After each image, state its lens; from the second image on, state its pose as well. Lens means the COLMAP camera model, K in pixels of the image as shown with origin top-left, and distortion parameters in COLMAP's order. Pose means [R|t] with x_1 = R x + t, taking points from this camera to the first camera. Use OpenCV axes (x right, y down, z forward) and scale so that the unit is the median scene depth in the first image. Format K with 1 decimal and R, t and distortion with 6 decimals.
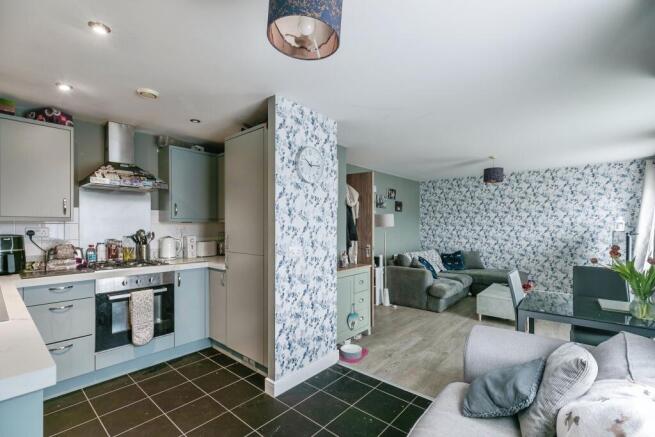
lens RADIAL K [[296.4, 0, 327.5], [0, 296.4, 218.5], [0, 0, 1]] dist [0.001528, 0.000223]
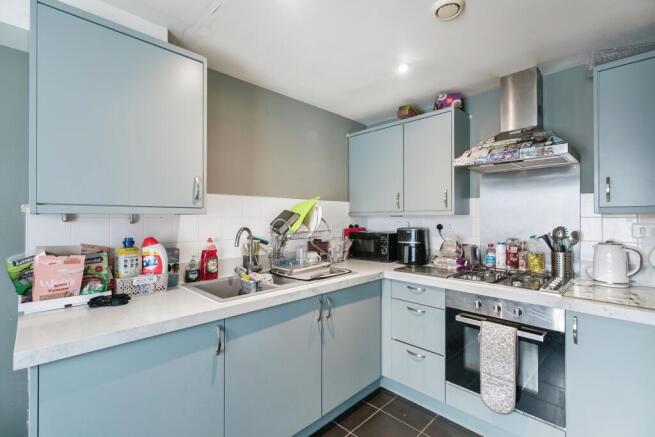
lens RADIAL K [[296.4, 0, 327.5], [0, 296.4, 218.5], [0, 0, 1]] dist [0.001528, 0.000223]
pose [[-0.074518, 0.001402, -0.997219, 0.028369], [0.024445, 0.999701, -0.000421, 0.010479], [0.996920, -0.024409, -0.074530, 0.681336]]
